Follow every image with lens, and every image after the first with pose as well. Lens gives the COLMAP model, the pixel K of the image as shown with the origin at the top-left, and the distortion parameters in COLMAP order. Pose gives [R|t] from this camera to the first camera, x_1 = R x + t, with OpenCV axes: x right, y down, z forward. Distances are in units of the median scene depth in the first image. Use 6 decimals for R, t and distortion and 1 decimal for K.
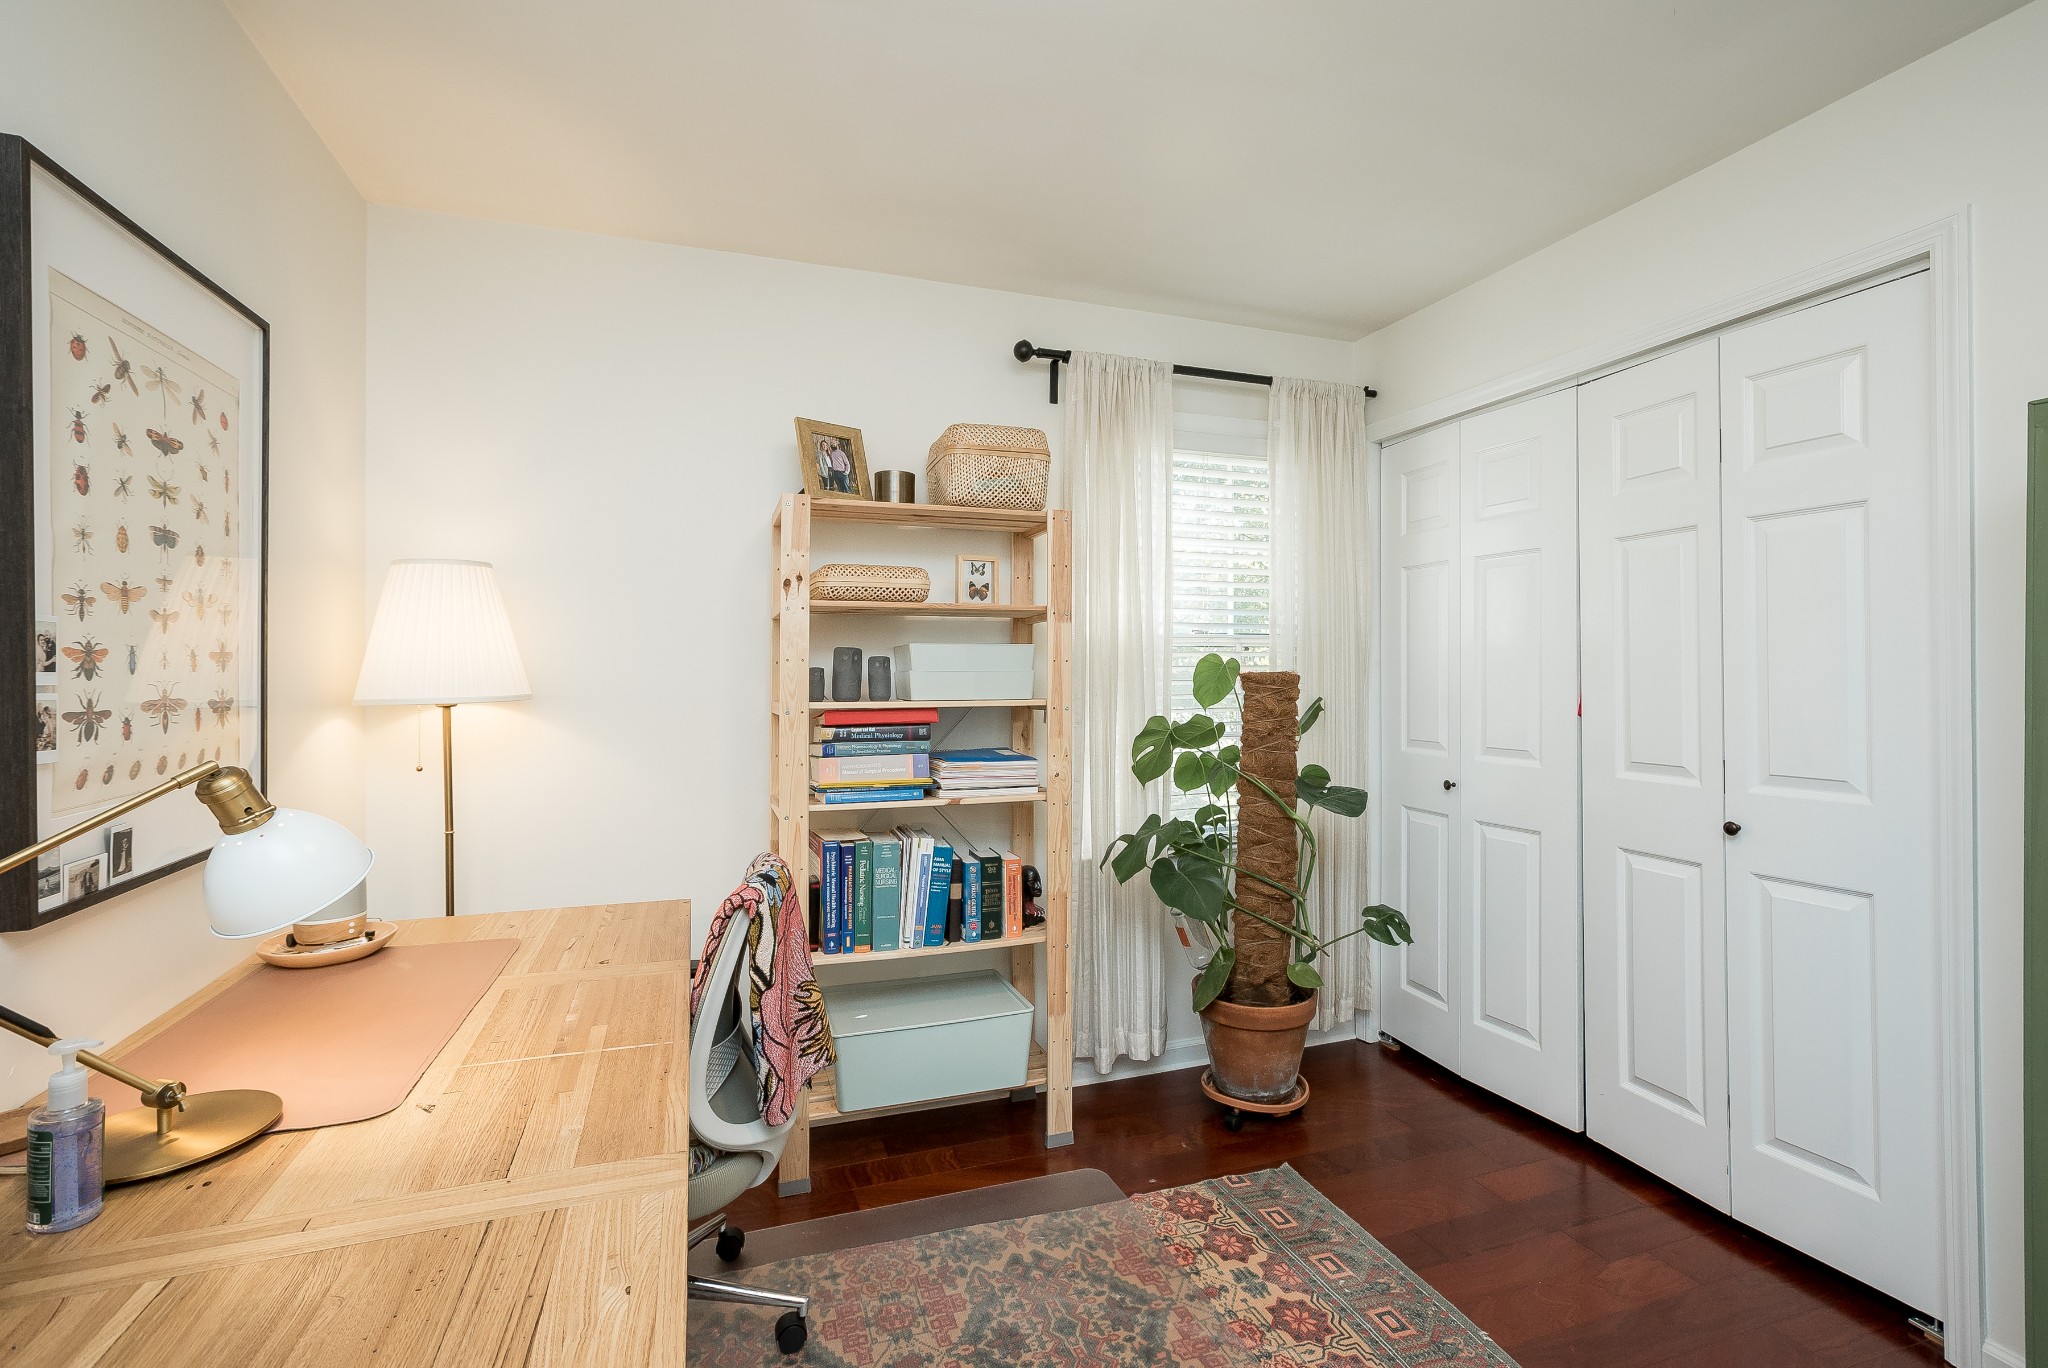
lens RADIAL K [[936.8, 0, 1024.6], [0, 936.8, 675.5], [0, 0, 1]] dist [-0.006545, 0.007563]
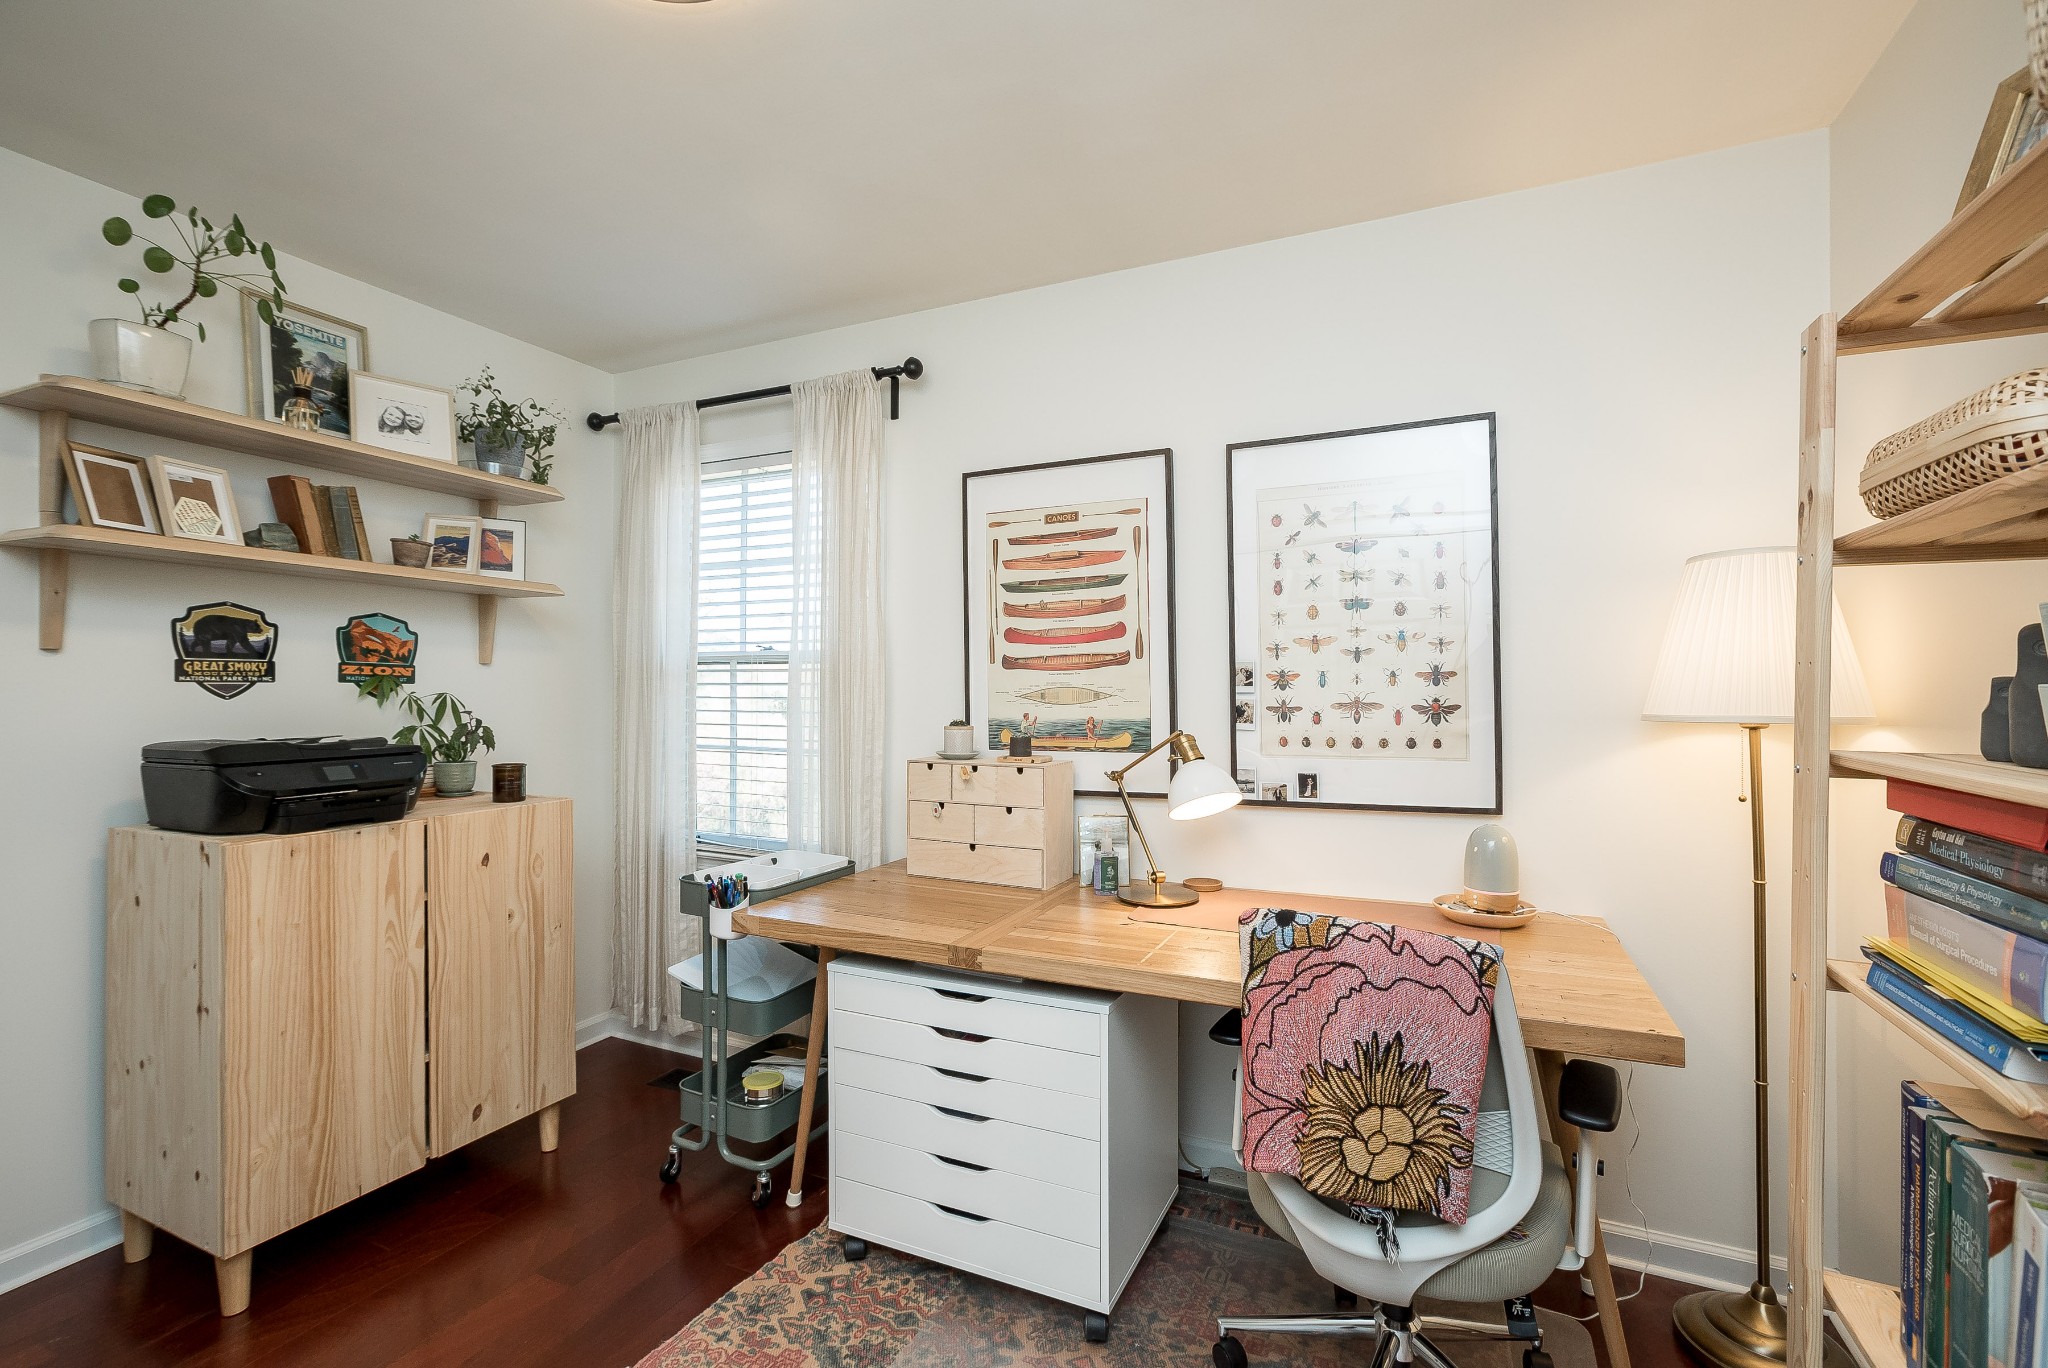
lens RADIAL K [[936.8, 0, 1020.5], [0, 936.8, 680.8], [0, 0, 1]] dist [-0.006545, 0.007563]
pose [[-0.704314, -0.000066, -0.709889, 0.722415], [-0.000916, 0.999999, 0.000816, -0.015073], [0.709888, 0.001225, -0.704313, 1.904301]]
